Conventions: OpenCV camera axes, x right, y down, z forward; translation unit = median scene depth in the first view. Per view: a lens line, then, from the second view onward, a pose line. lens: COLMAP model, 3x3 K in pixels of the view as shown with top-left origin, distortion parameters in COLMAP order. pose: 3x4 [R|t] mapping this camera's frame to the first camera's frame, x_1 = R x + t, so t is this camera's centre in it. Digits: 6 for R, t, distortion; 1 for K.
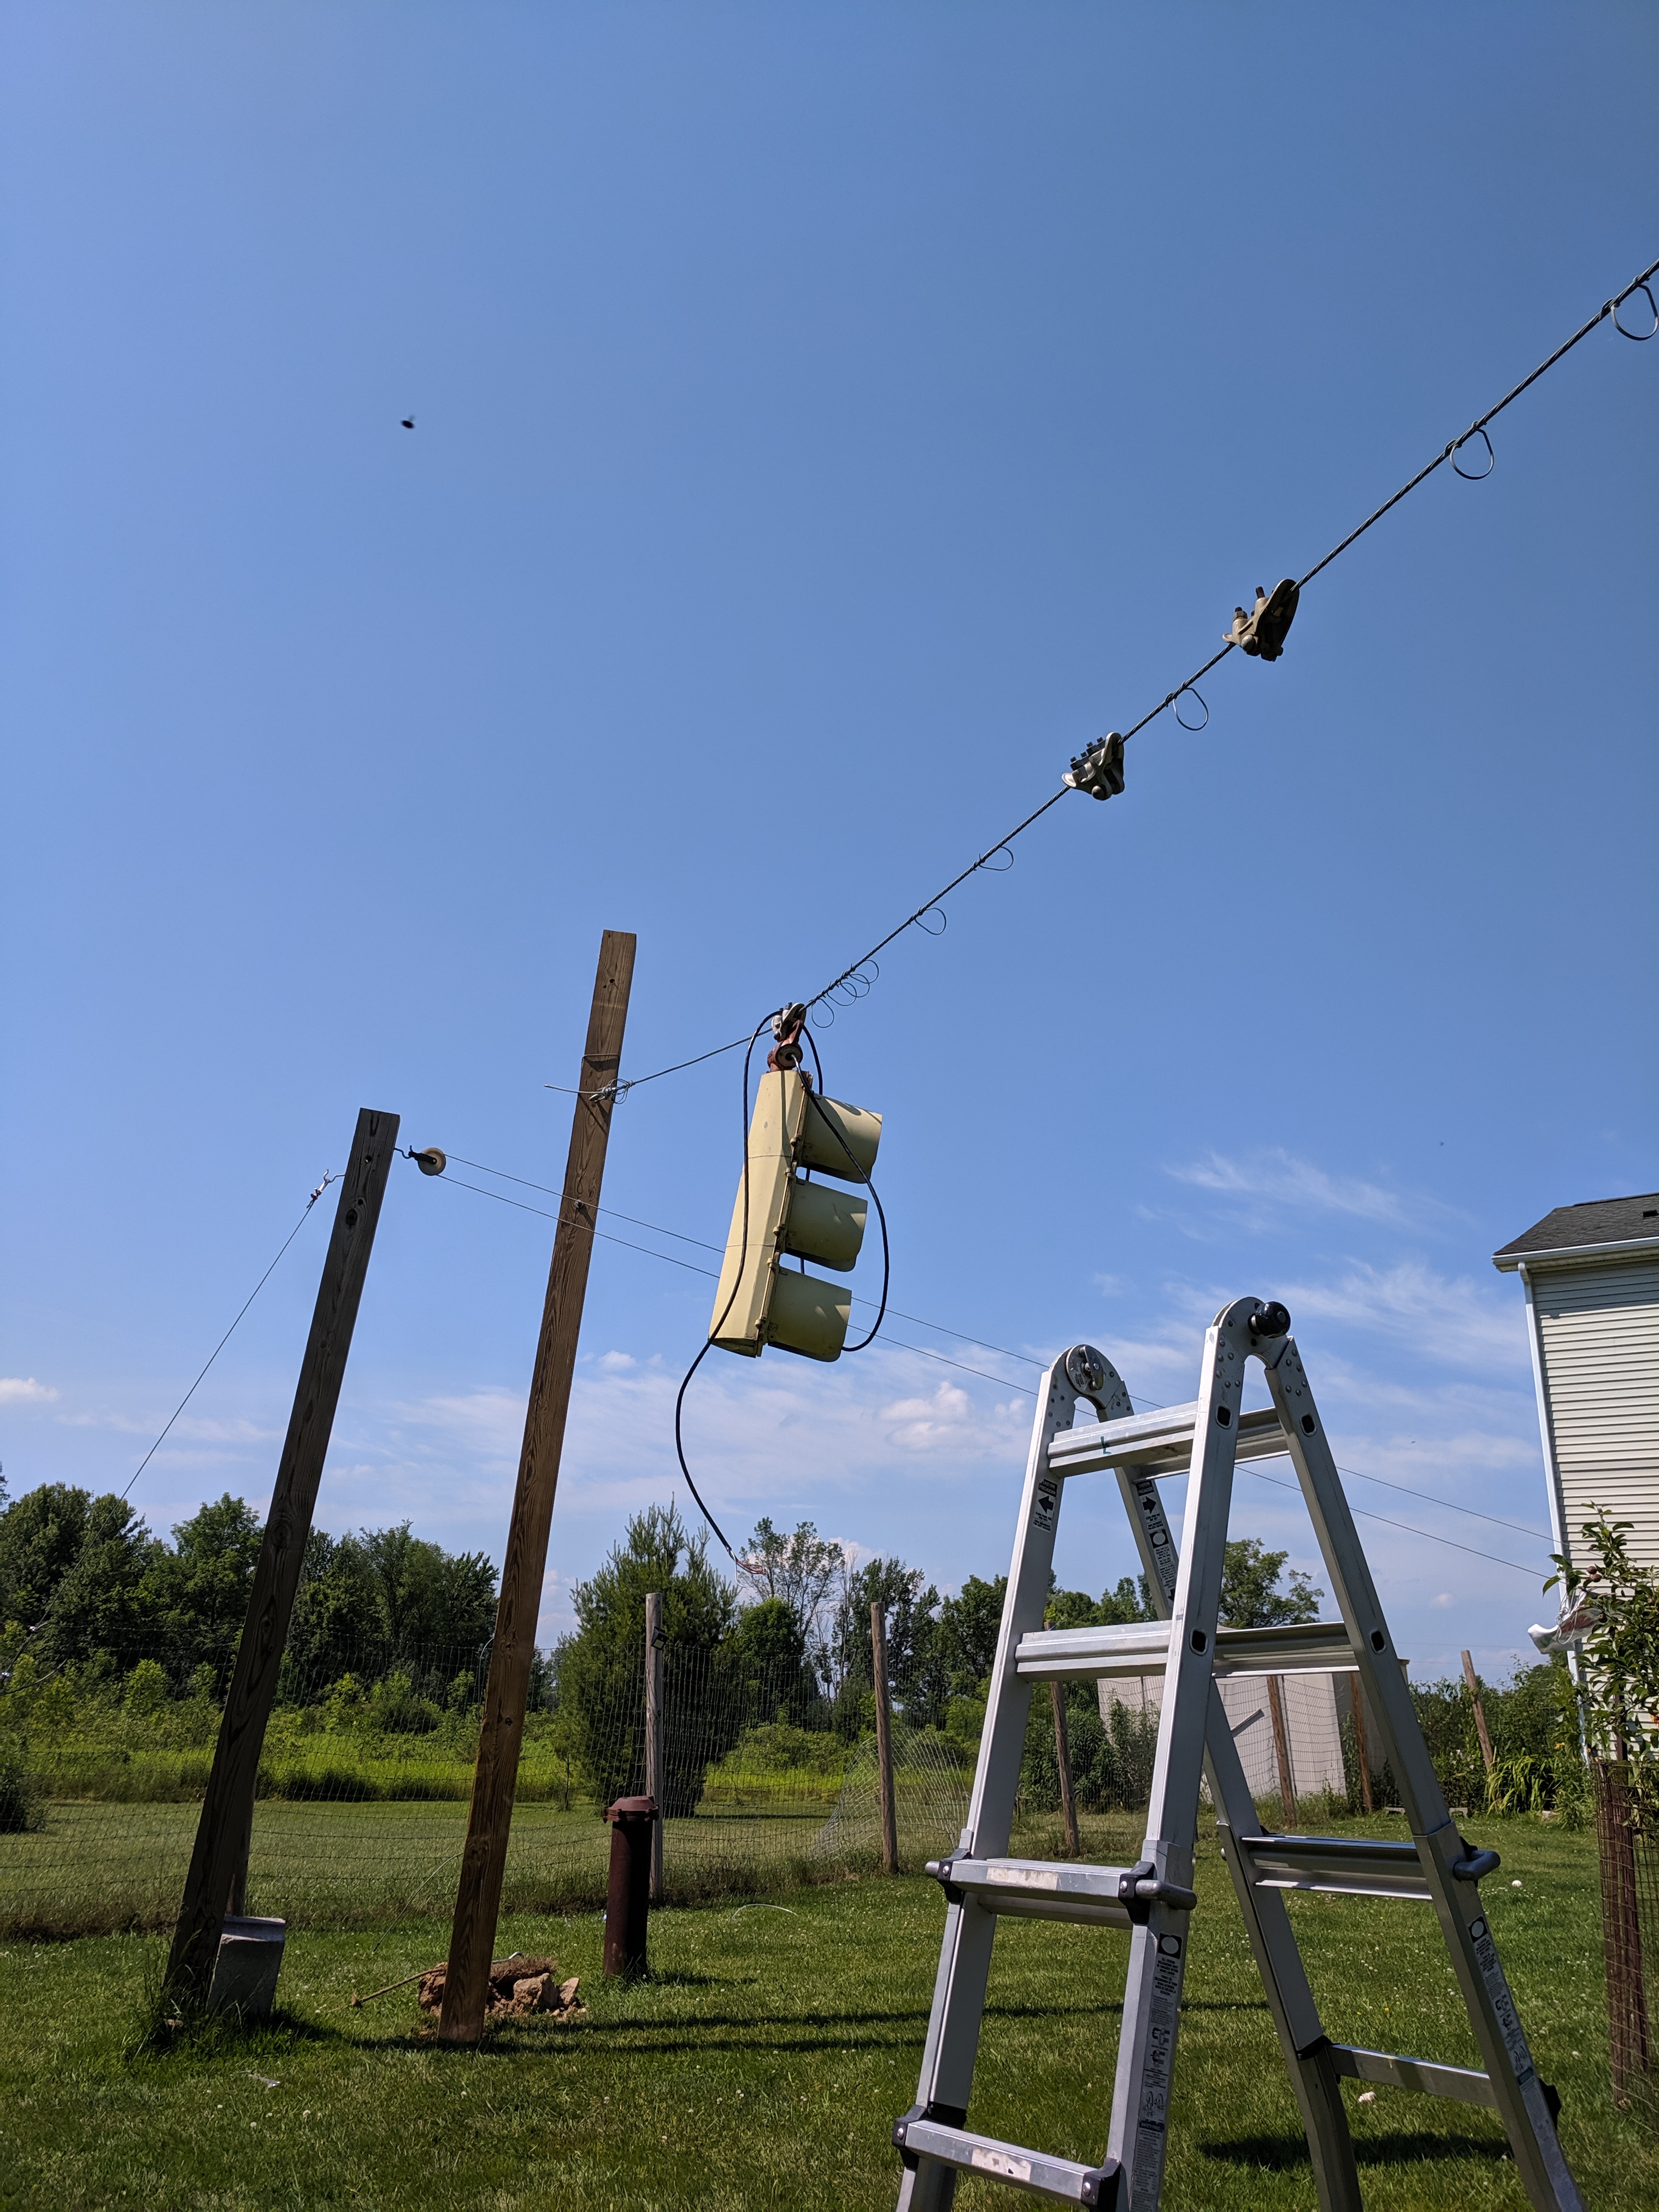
lens RADIAL K [[1637.9, 0, 805.4], [0, 1637.9, 1114.4], [0, 0, 1]] dist [-0.026065, 0.022437]
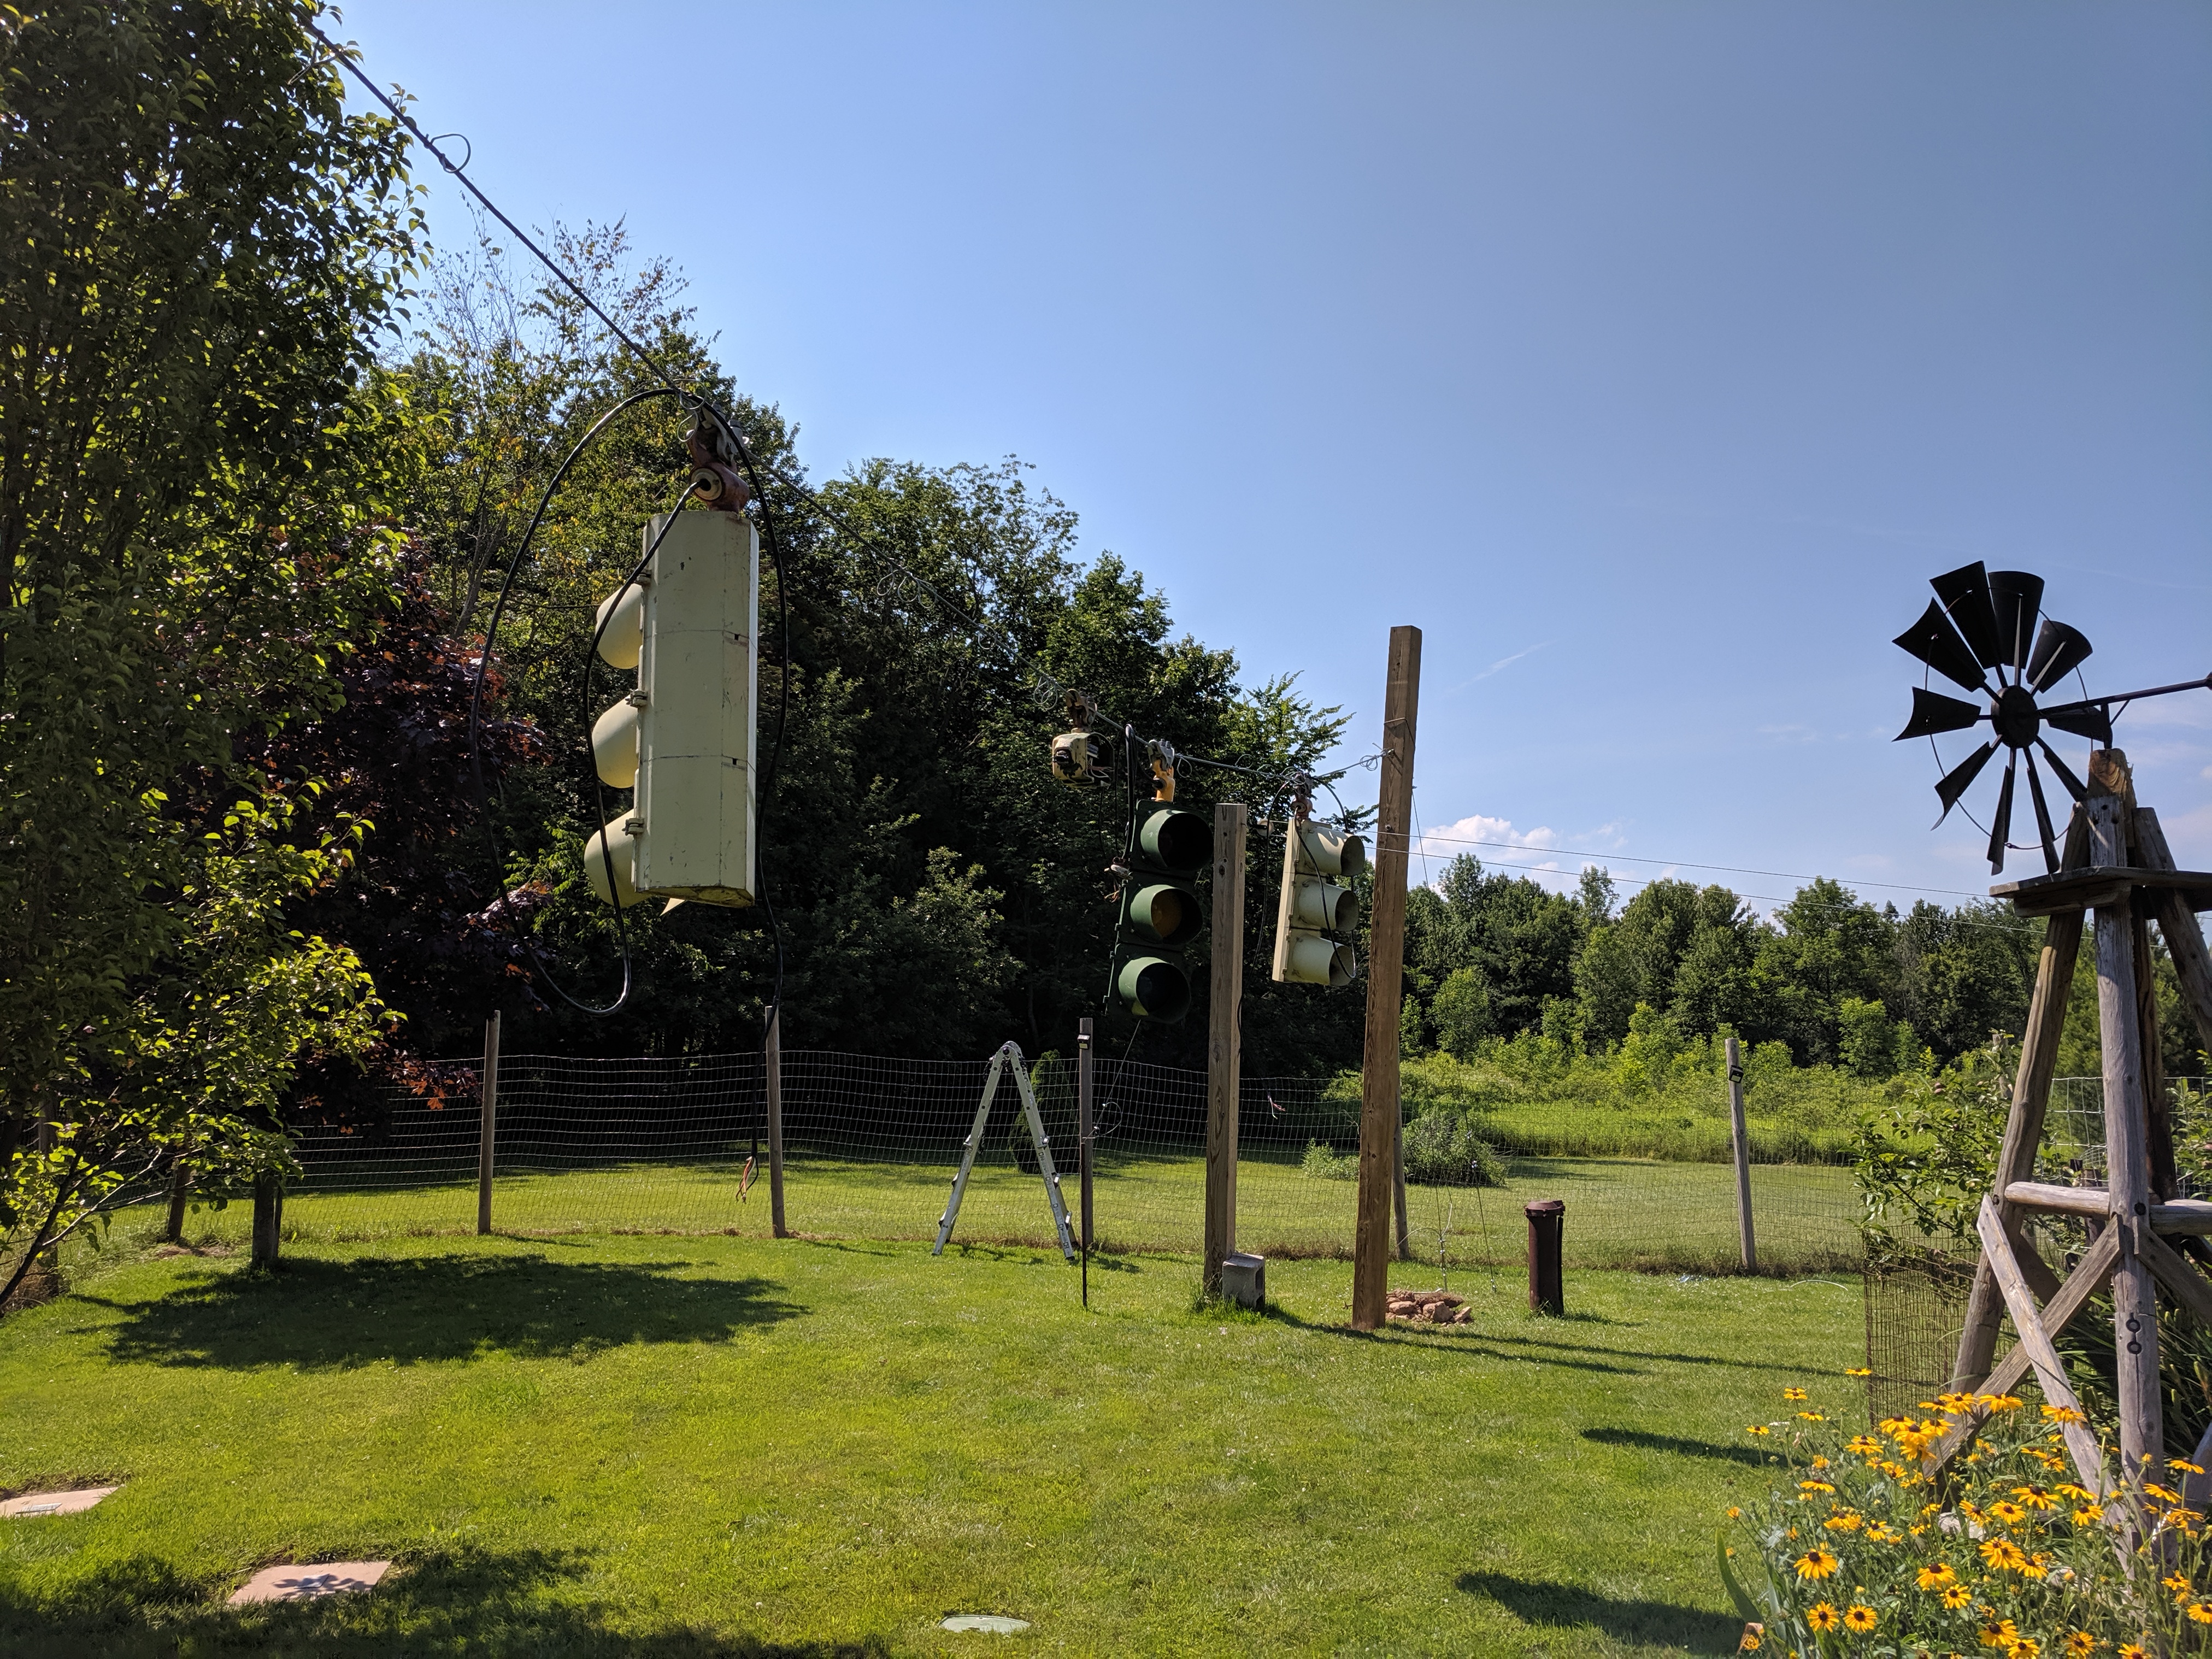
lens RADIAL K [[1637.9, 0, 1089.6], [0, 1637.9, 841.3], [0, 0, 1]] dist [-0.026065, 0.022437]
pose [[0.693825, -0.091557, -0.714300, 0.283722], [0.240879, 0.964258, 0.110377, -0.062584], [0.678664, -0.248642, 0.691080, -0.086466]]
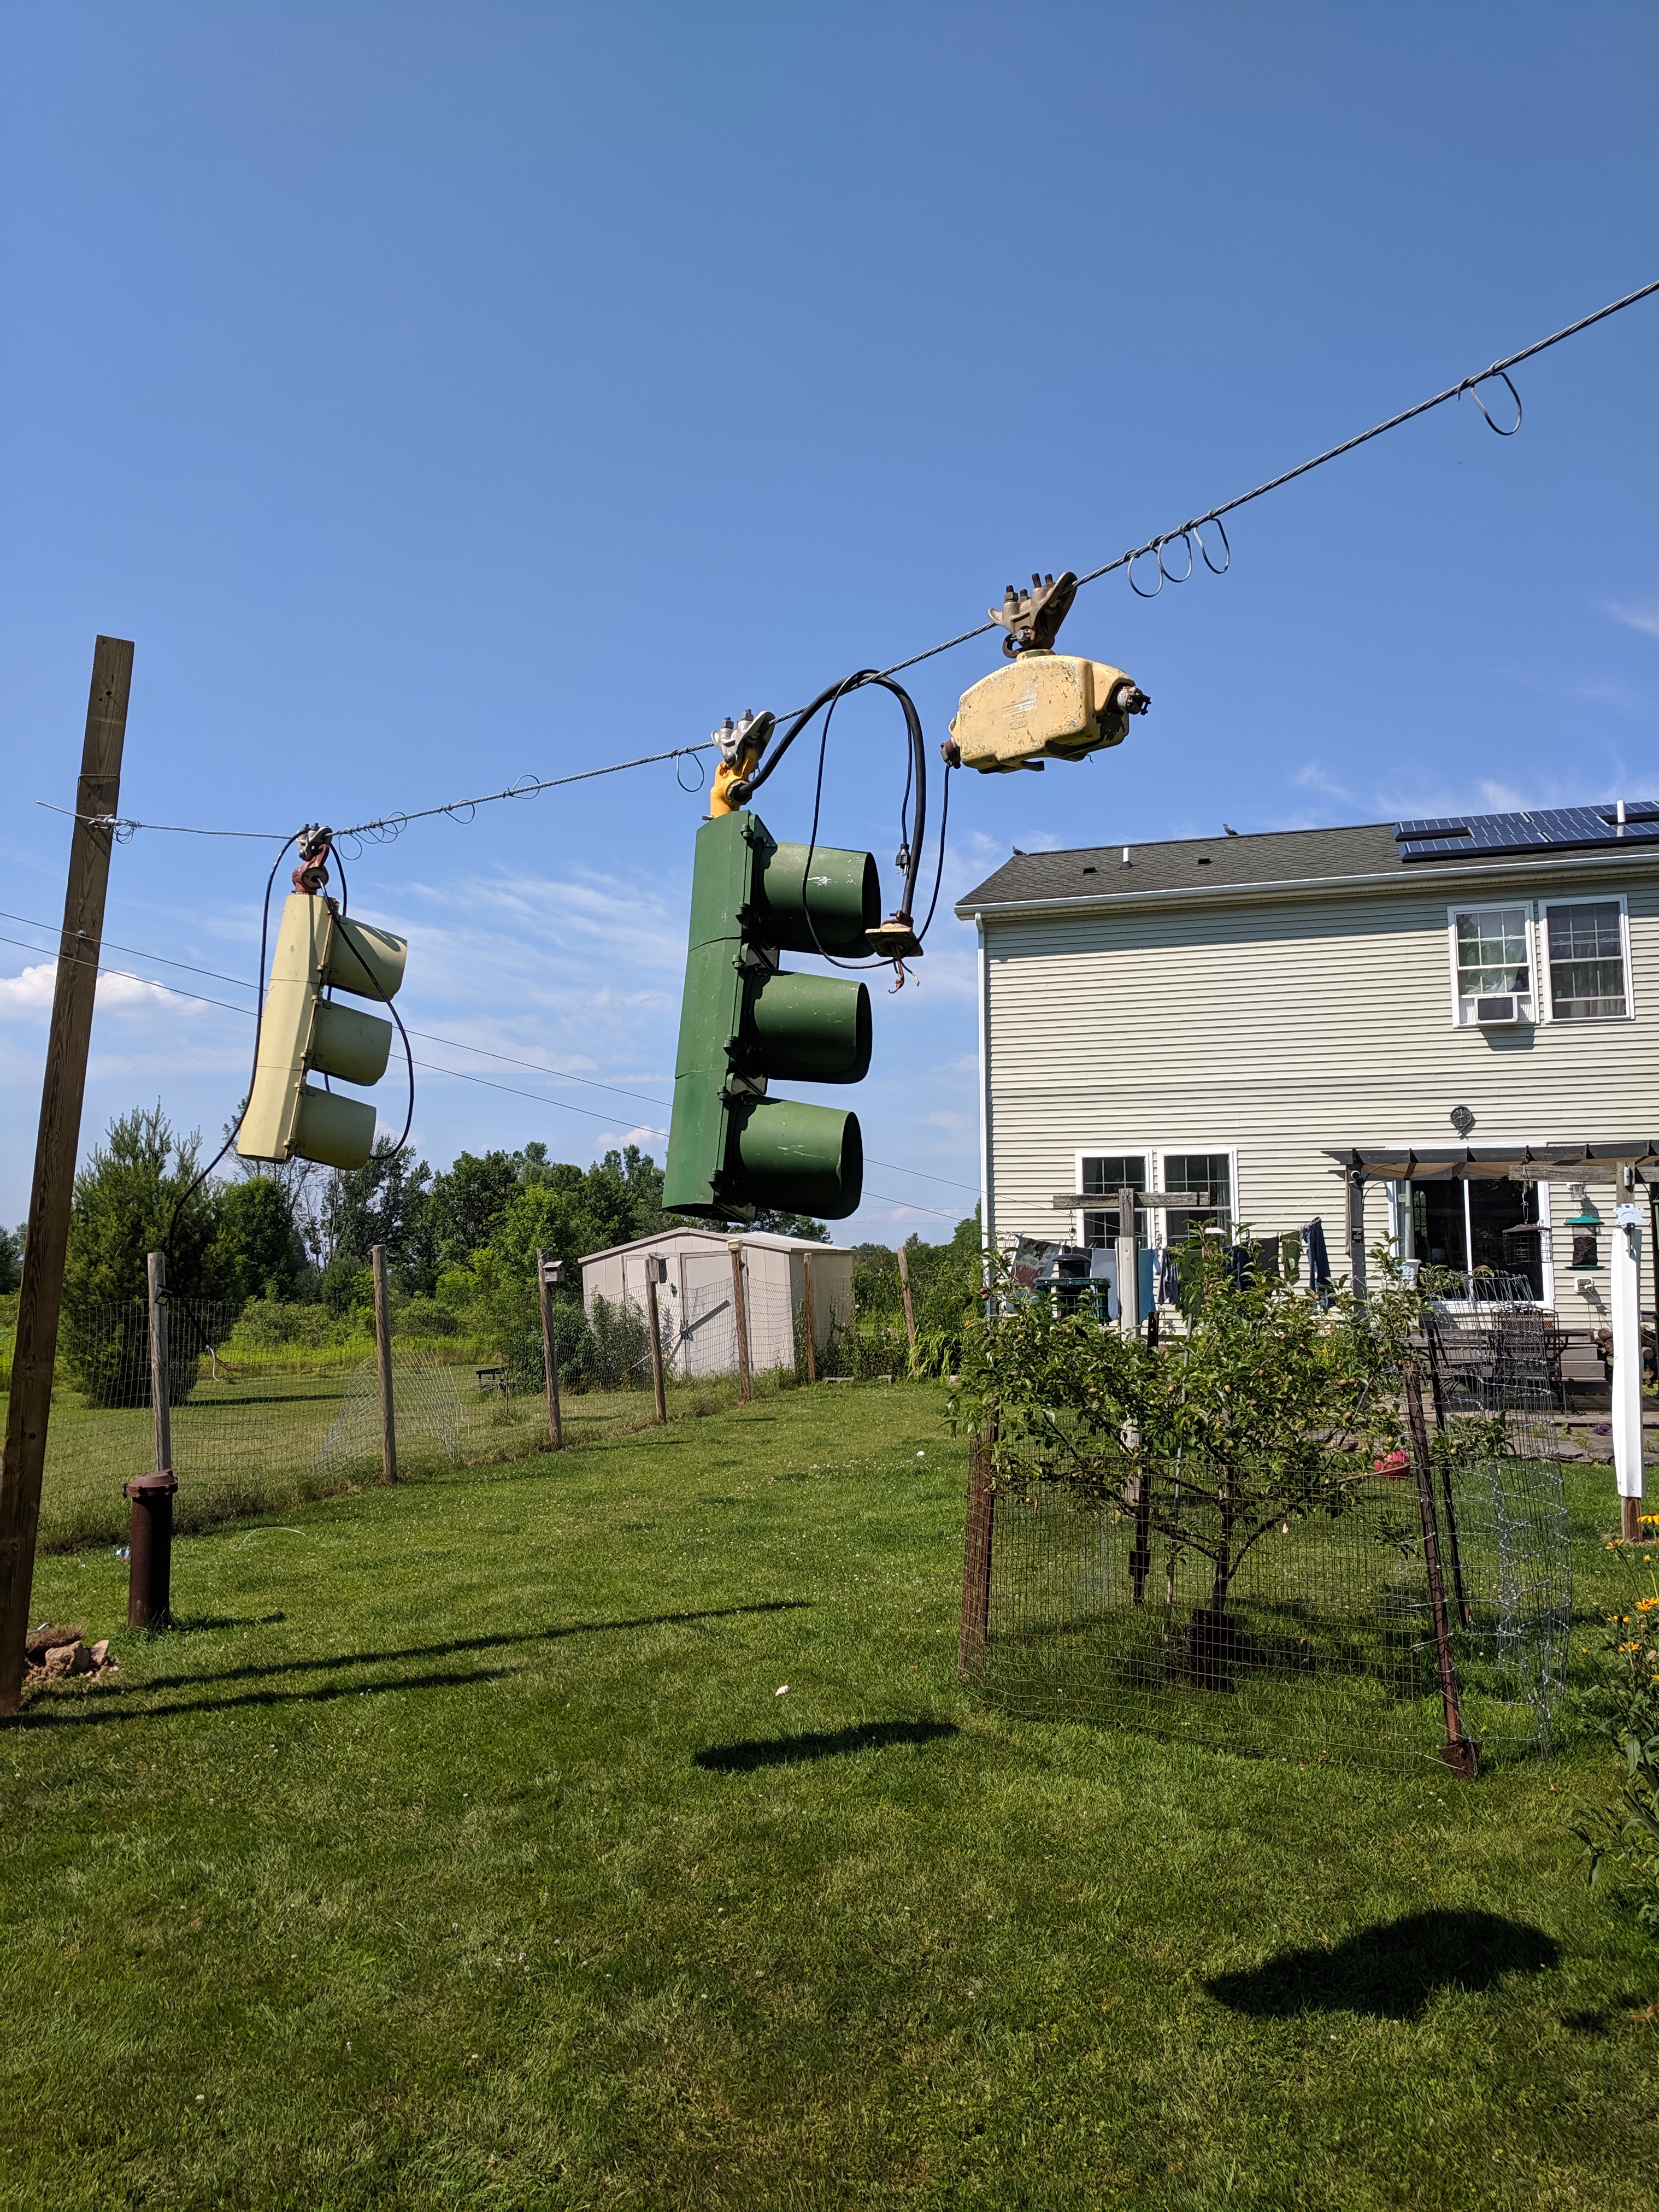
lens RADIAL K [[1637.9, 0, 802.3], [0, 1637.9, 1100.4], [0, 0, 1]] dist [-0.026065, 0.022437]
pose [[0.954455, -0.004994, 0.298313, -0.006428], [-0.069577, 0.968566, 0.238828, -0.043119], [-0.290129, -0.248706, 0.924105, -0.023399]]
